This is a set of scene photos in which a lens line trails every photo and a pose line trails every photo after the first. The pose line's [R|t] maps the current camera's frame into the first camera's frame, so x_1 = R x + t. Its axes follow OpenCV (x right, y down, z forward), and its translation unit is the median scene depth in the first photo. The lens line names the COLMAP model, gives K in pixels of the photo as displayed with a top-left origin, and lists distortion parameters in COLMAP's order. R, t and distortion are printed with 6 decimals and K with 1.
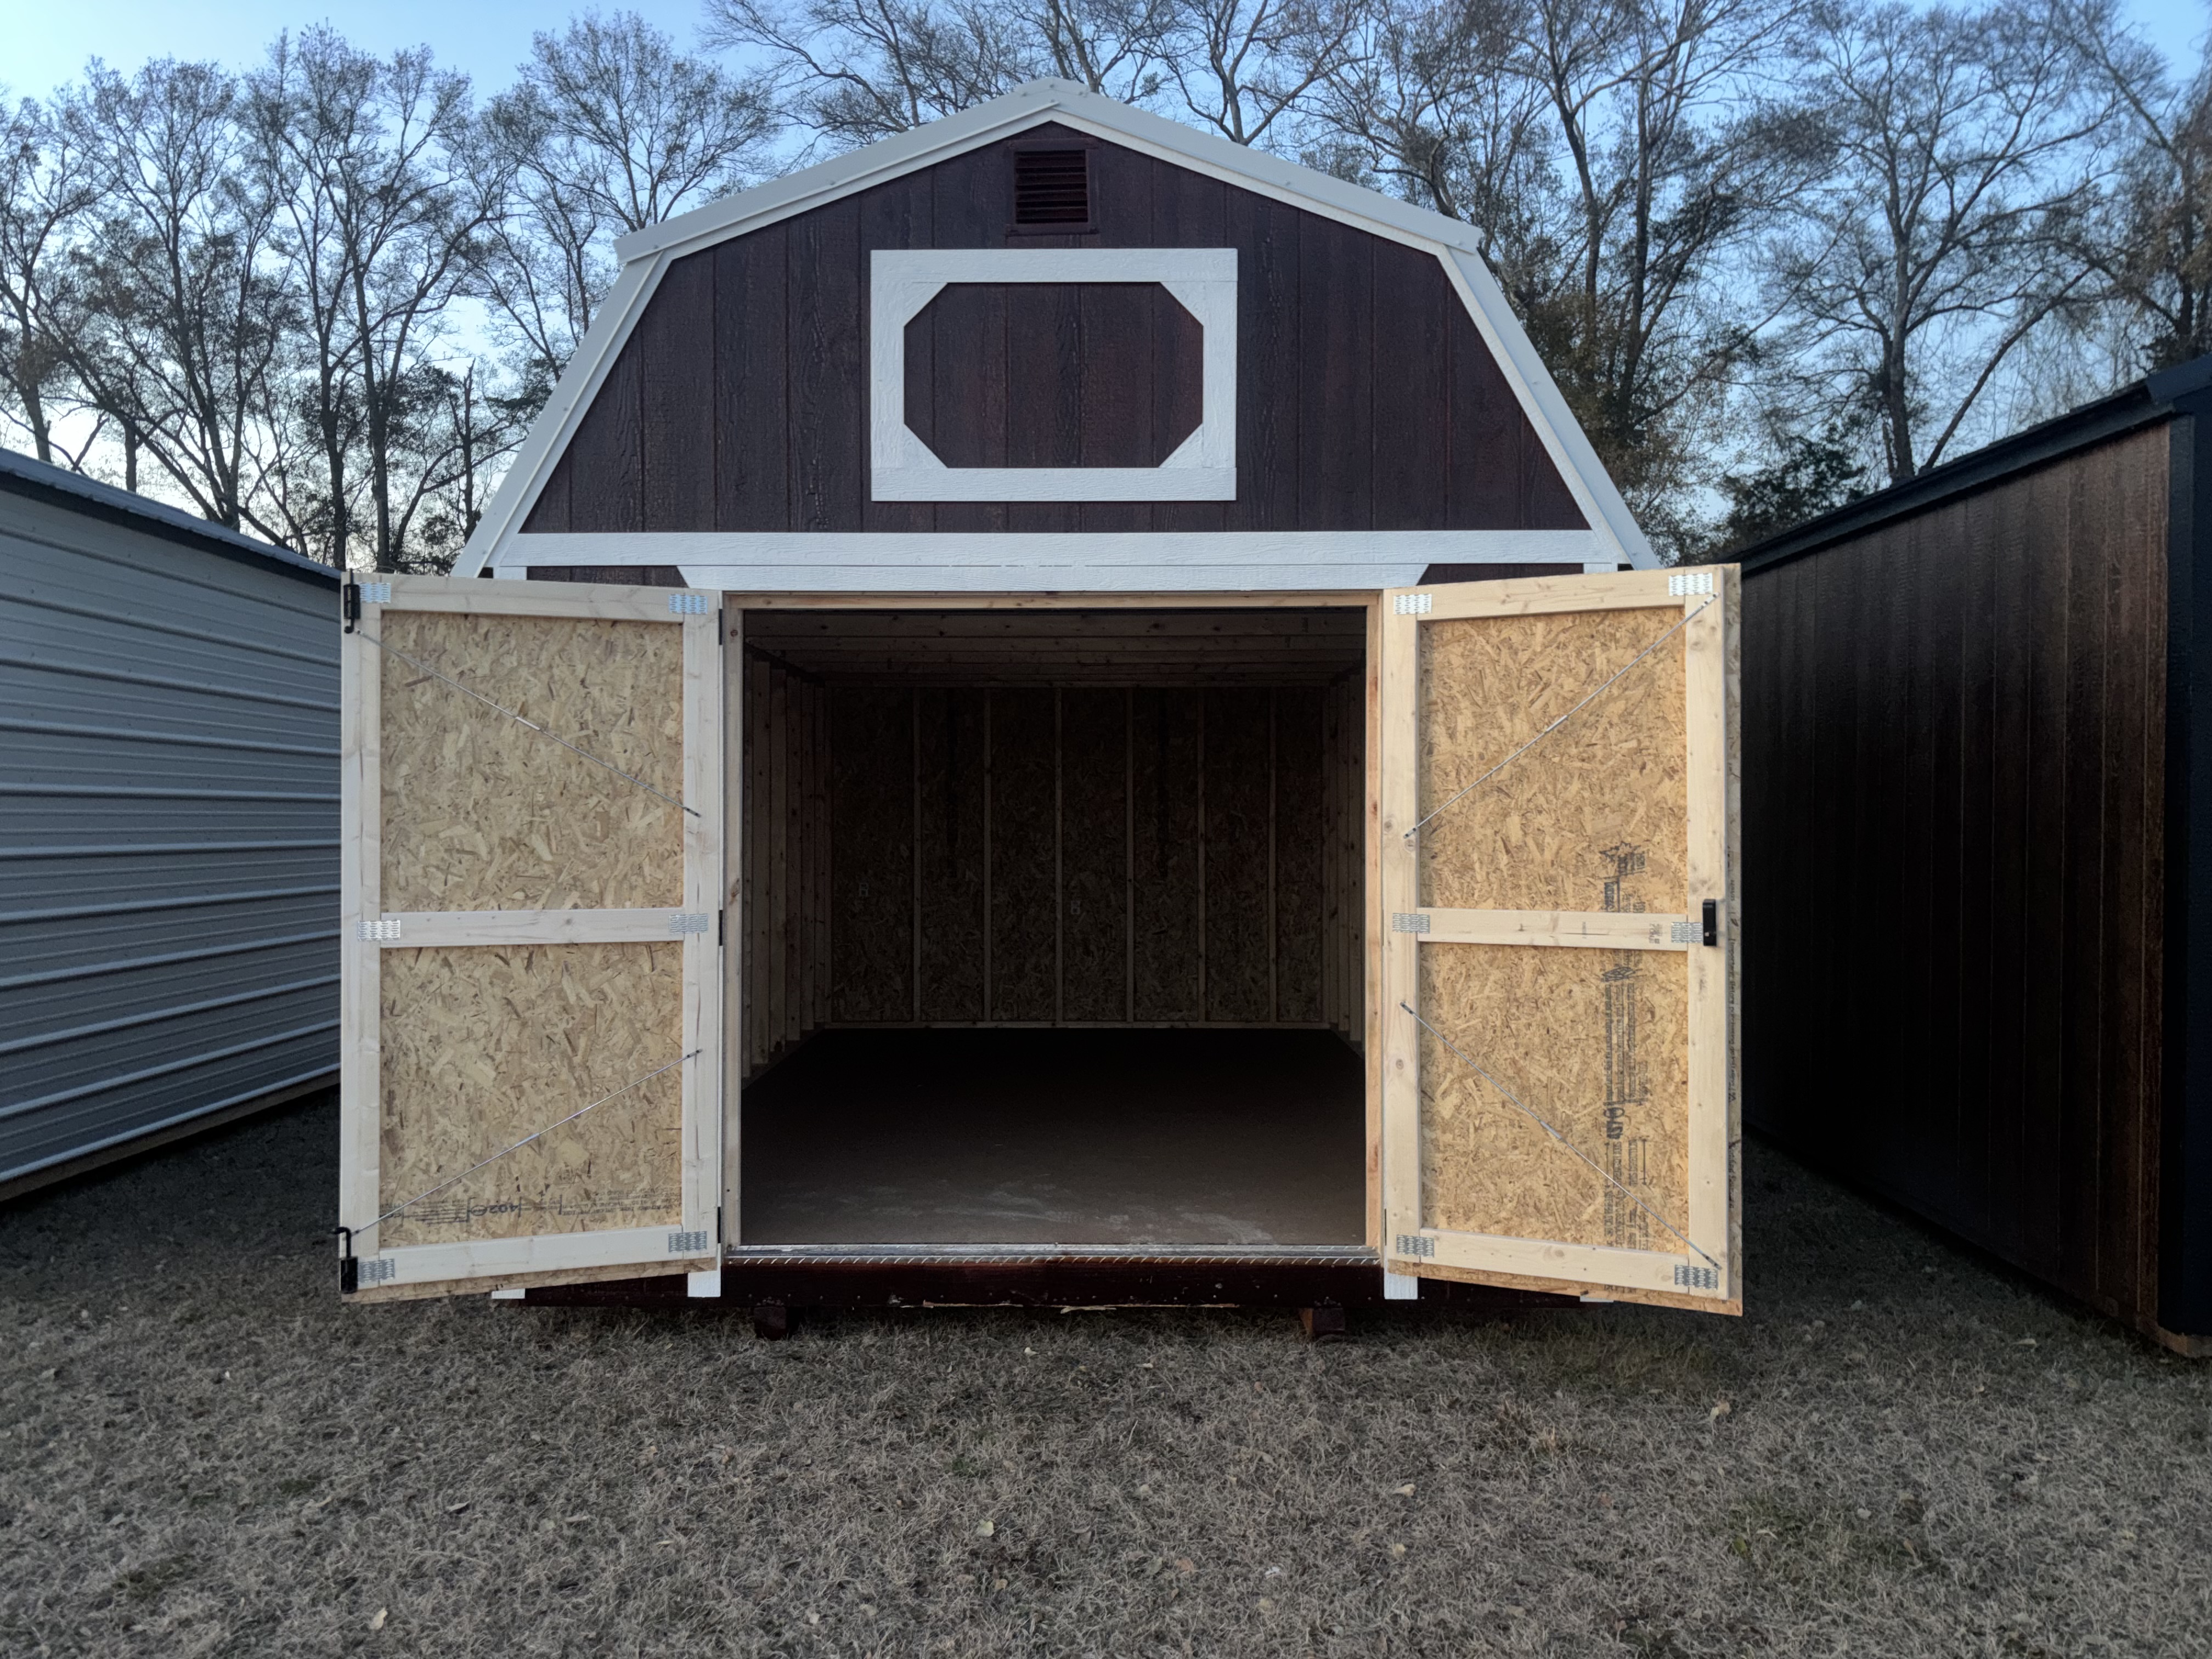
lens RADIAL K [[1701.1, 0, 1054.1], [0, 1701.1, 825.5], [0, 0, 1]] dist [0.058397, -0.072900]
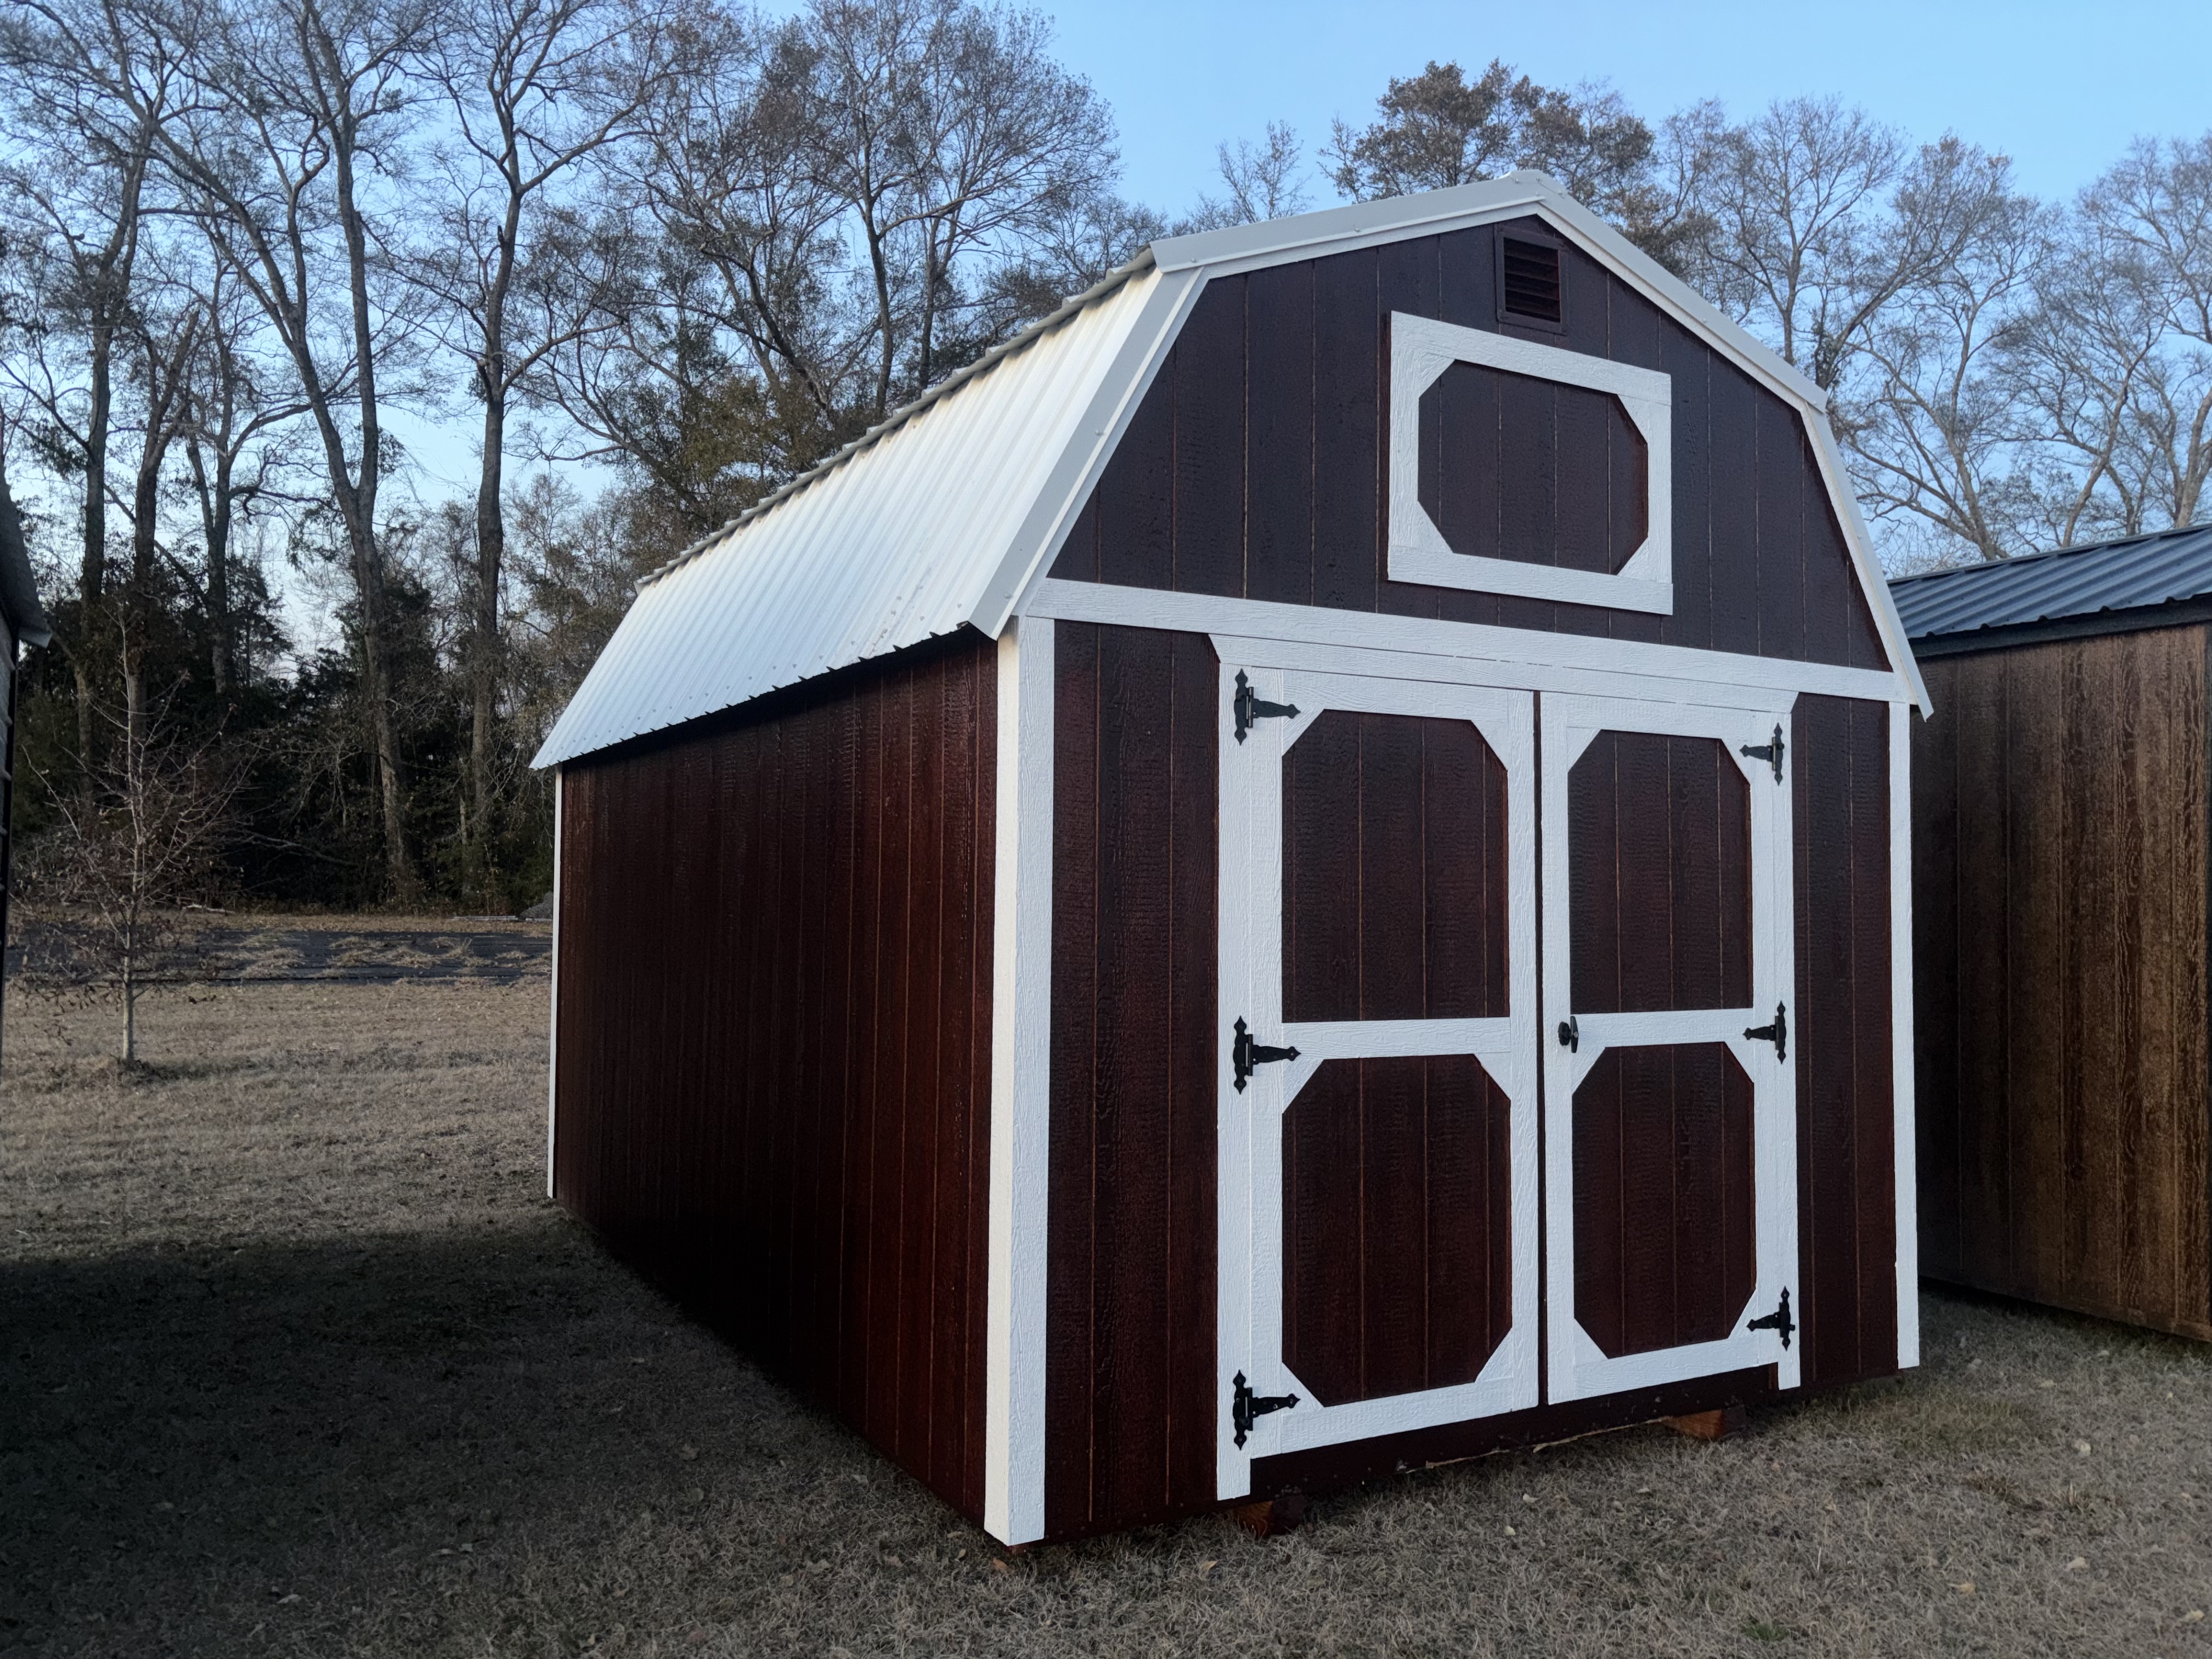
lens RADIAL K [[1701.1, 0, 1104.7], [0, 1701.1, 831.6], [0, 0, 1]] dist [0.058397, -0.072900]
pose [[0.859562, 0.028330, 0.510246, -0.079102], [-0.004981, 0.998879, -0.047070, -0.001337], [-0.511007, 0.037918, 0.858740, 0.033558]]
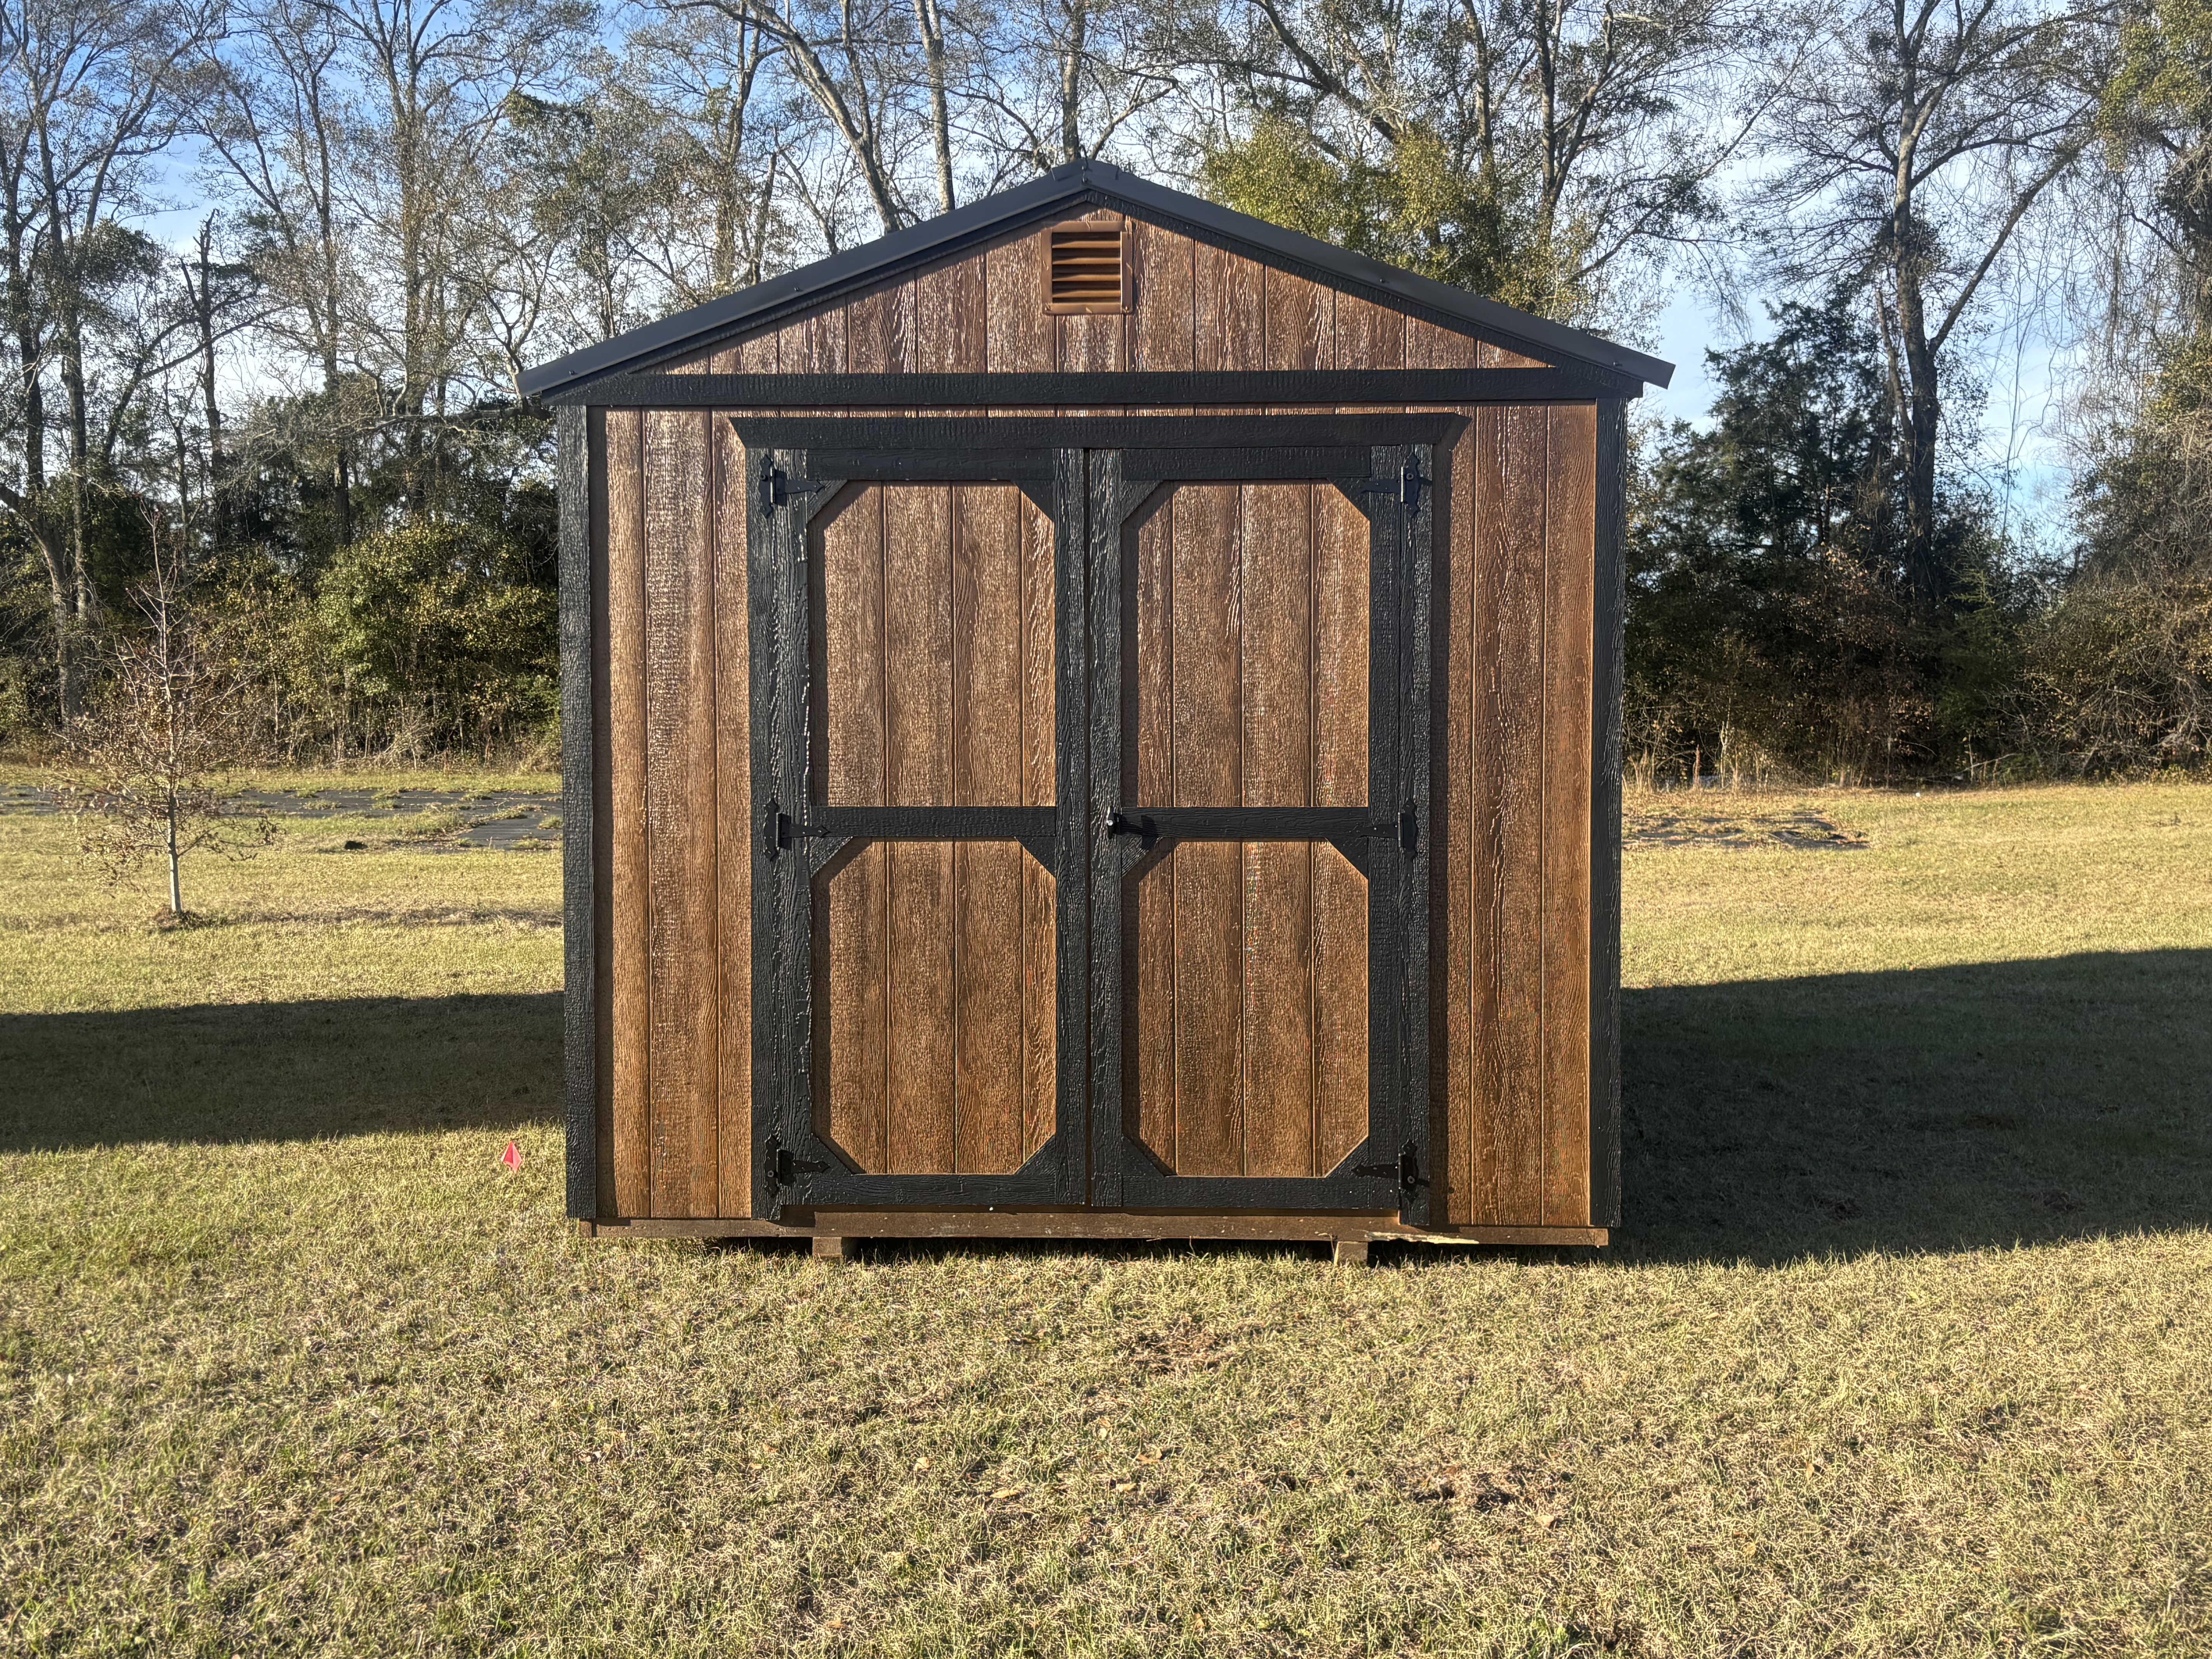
lens RADIAL K [[2162.4, 0, 1117.9], [0, 2162.4, 838.3], [0, 0, 1]] dist [0.028715, 0.000000]
pose [[0.999949, -0.008446, 0.005481, 0.105240], [0.008303, 0.999638, 0.025584, 0.001013], [-0.005695, -0.025537, 0.999658, -0.046159]]
